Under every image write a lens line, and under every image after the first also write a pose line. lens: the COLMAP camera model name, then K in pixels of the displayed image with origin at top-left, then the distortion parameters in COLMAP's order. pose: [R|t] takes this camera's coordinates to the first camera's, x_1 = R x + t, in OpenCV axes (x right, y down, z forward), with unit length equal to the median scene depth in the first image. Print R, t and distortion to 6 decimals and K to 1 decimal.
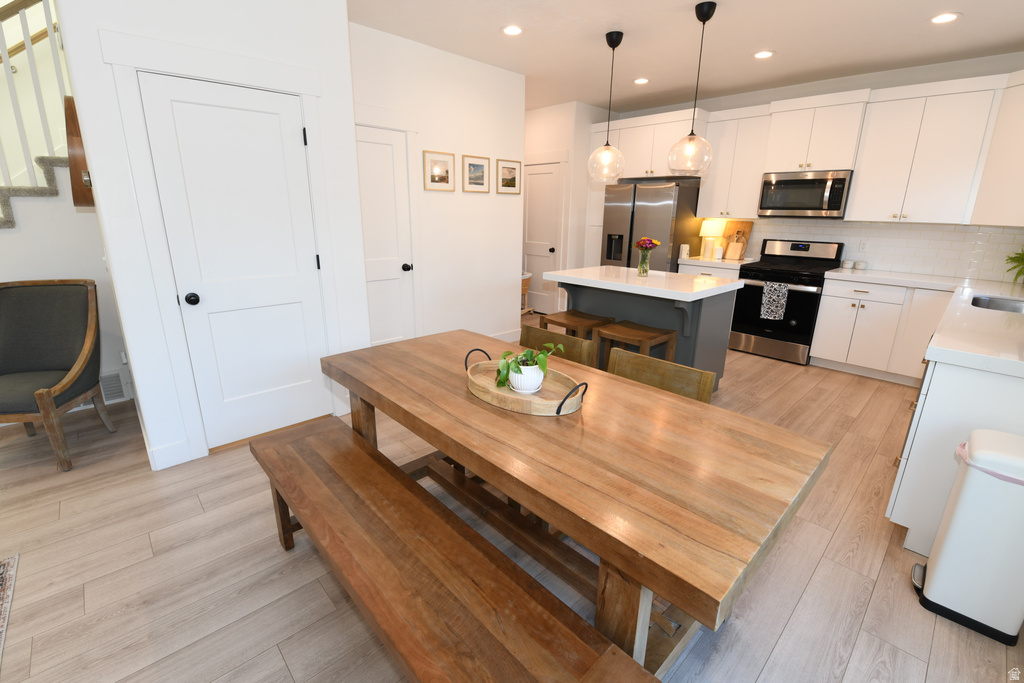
lens RADIAL K [[443.8, 0, 511.1], [0, 443.8, 338.3], [0, 0, 1]] dist [-0.005361, -0.008103]
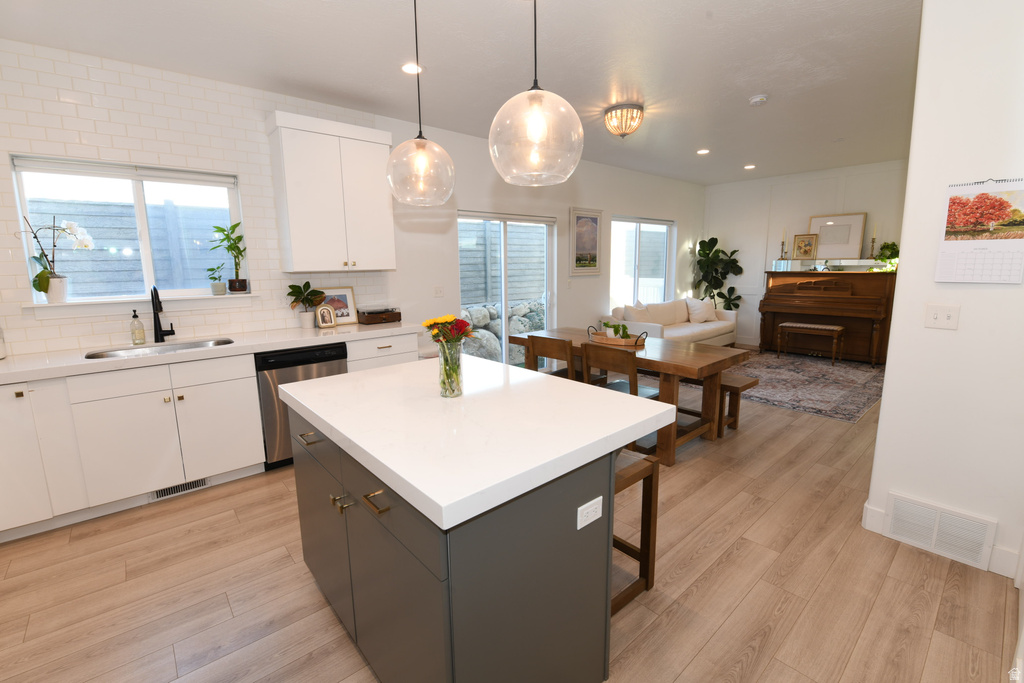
lens RADIAL K [[443.8, 0, 510.6], [0, 443.8, 337.8], [0, 0, 1]] dist [-0.005361, -0.008103]
pose [[-0.999219, -0.006903, 0.038909, 0.200389], [0.010339, 0.904657, 0.426016, -0.366627], [-0.038140, 0.426085, -0.903879, 1.299055]]
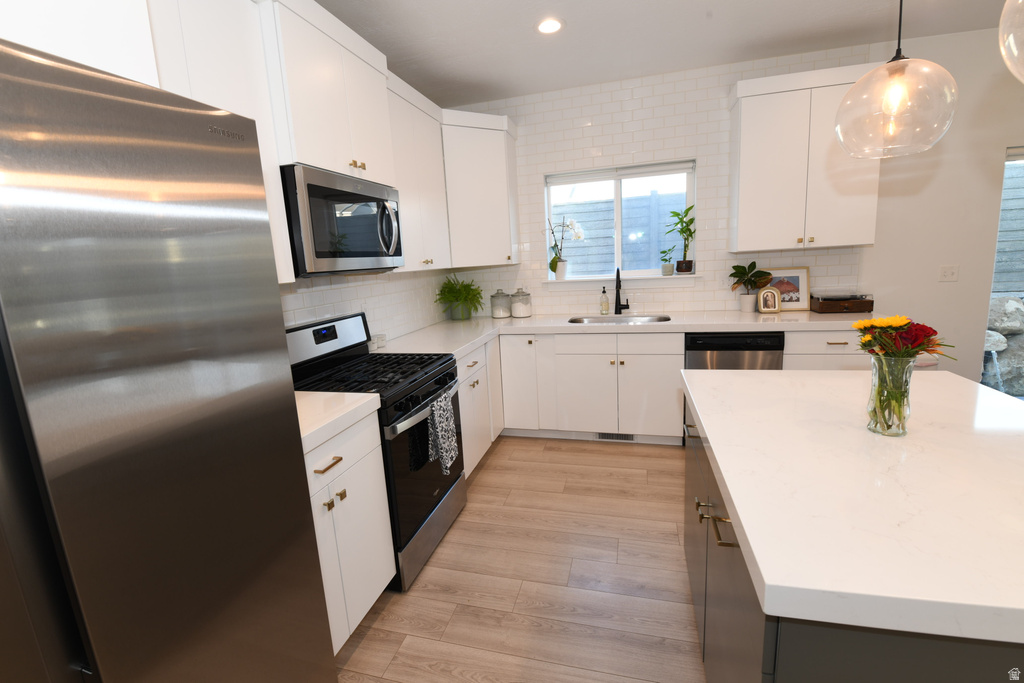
lens RADIAL K [[443.8, 0, 508.4], [0, 443.8, 337.7], [0, 0, 1]] dist [-0.005361, -0.008103]
pose [[-0.517567, -0.134935, 0.844936, 0.163407], [0.281948, 0.905441, 0.317306, -0.355898], [-0.807855, 0.402455, -0.430582, 1.241737]]
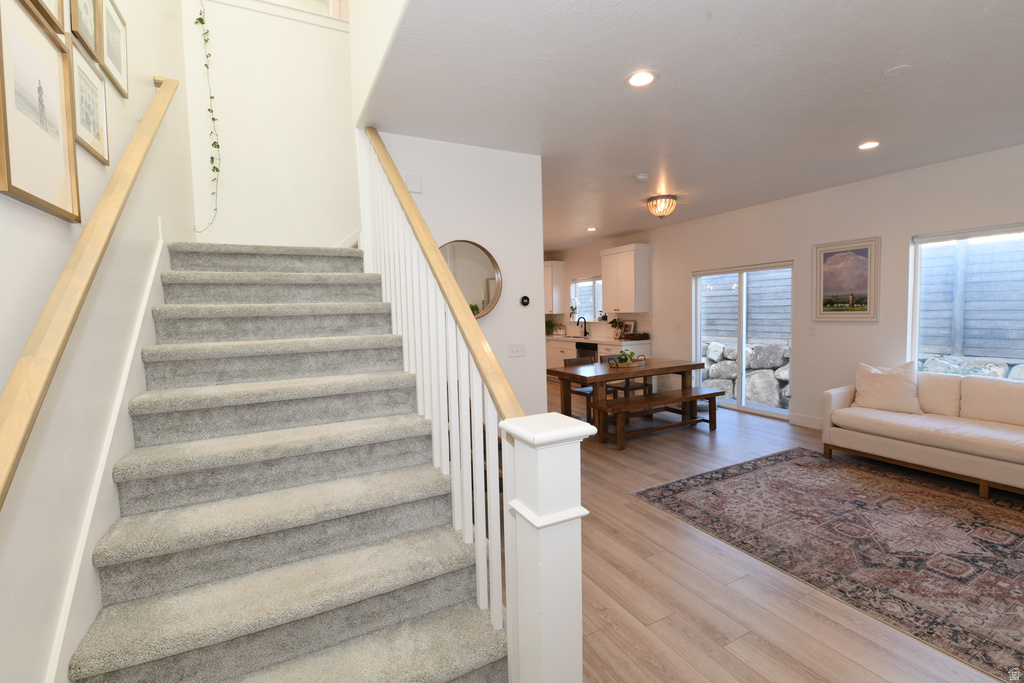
lens RADIAL K [[443.8, 0, 512.1], [0, 443.8, 340.4], [0, 0, 1]] dist [-0.005361, -0.008103]
pose [[0.271329, -0.085889, 0.958647, -1.424024], [0.293148, 0.956063, 0.002687, -0.134375], [-0.916758, 0.280296, 0.284586, 0.339794]]
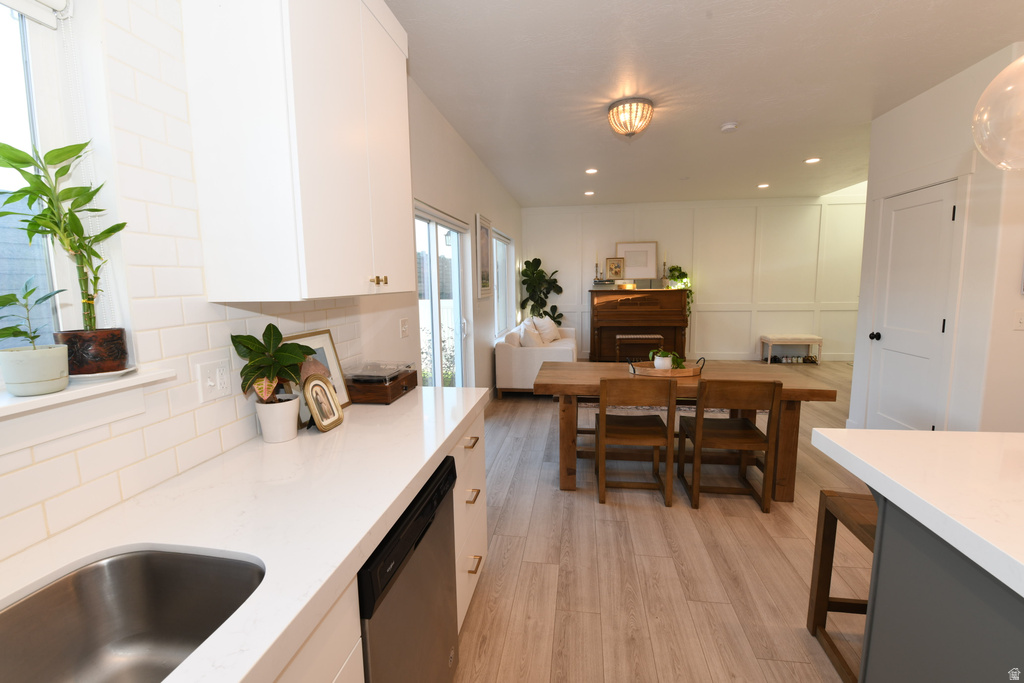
lens RADIAL K [[443.8, 0, 510.5], [0, 443.8, 337.4], [0, 0, 1]] dist [-0.005361, -0.008103]
pose [[-0.790341, 0.075339, -0.608018, 0.723594], [-0.161947, 0.931423, 0.325920, -0.228374], [0.590876, 0.356054, -0.723941, 0.826629]]
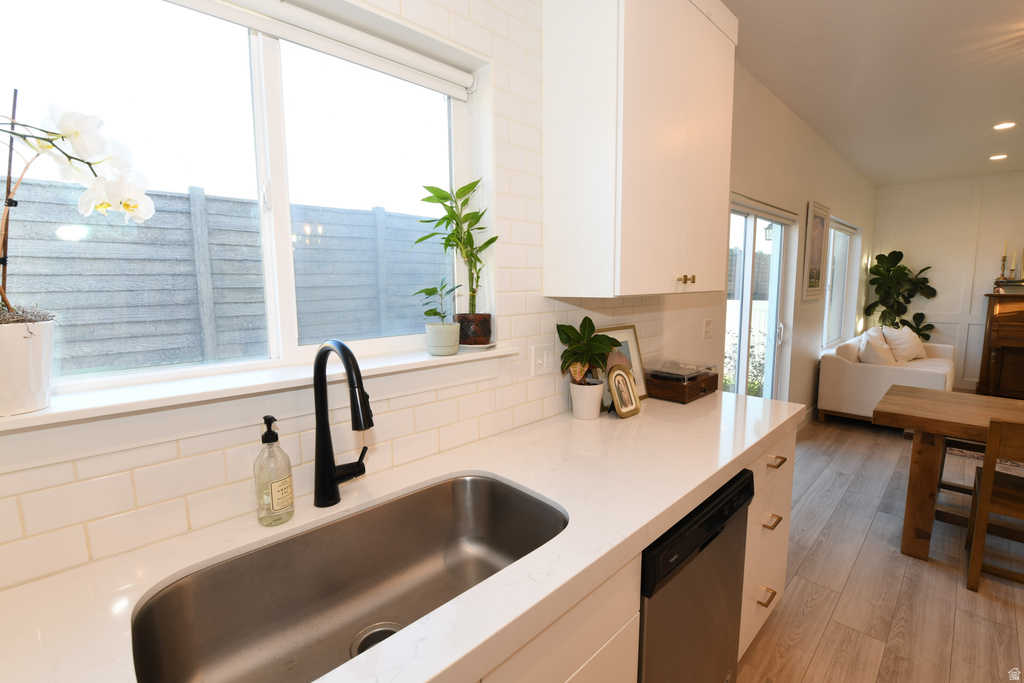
lens RADIAL K [[443.8, 0, 512.5], [0, 443.8, 337.8], [0, 0, 1]] dist [-0.005361, -0.008103]
pose [[-0.999970, -0.002874, -0.007126, 0.730904], [-0.005406, 0.922214, 0.386643, -0.232361], [0.005461, 0.386670, -0.922202, 0.839068]]
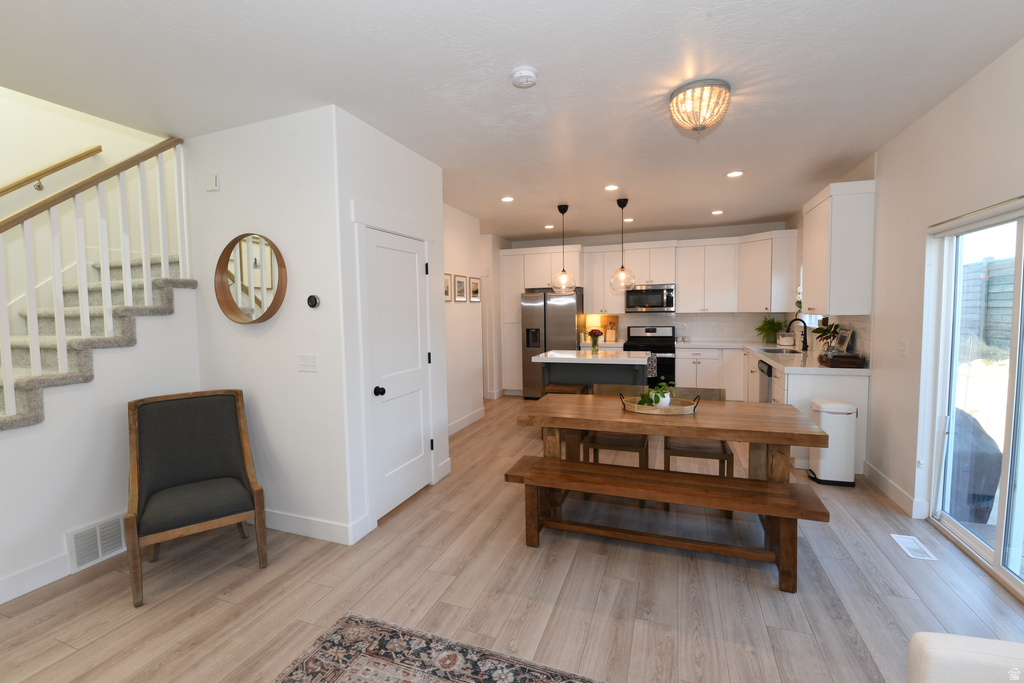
lens RADIAL K [[443.8, 0, 511.1], [0, 443.8, 339.0], [0, 0, 1]] dist [-0.005361, -0.008103]
pose [[0.893814, -0.058234, 0.444640, -0.572618], [0.150808, 0.972816, -0.175745, 0.028254], [-0.422319, 0.224139, 0.878299, -0.188169]]
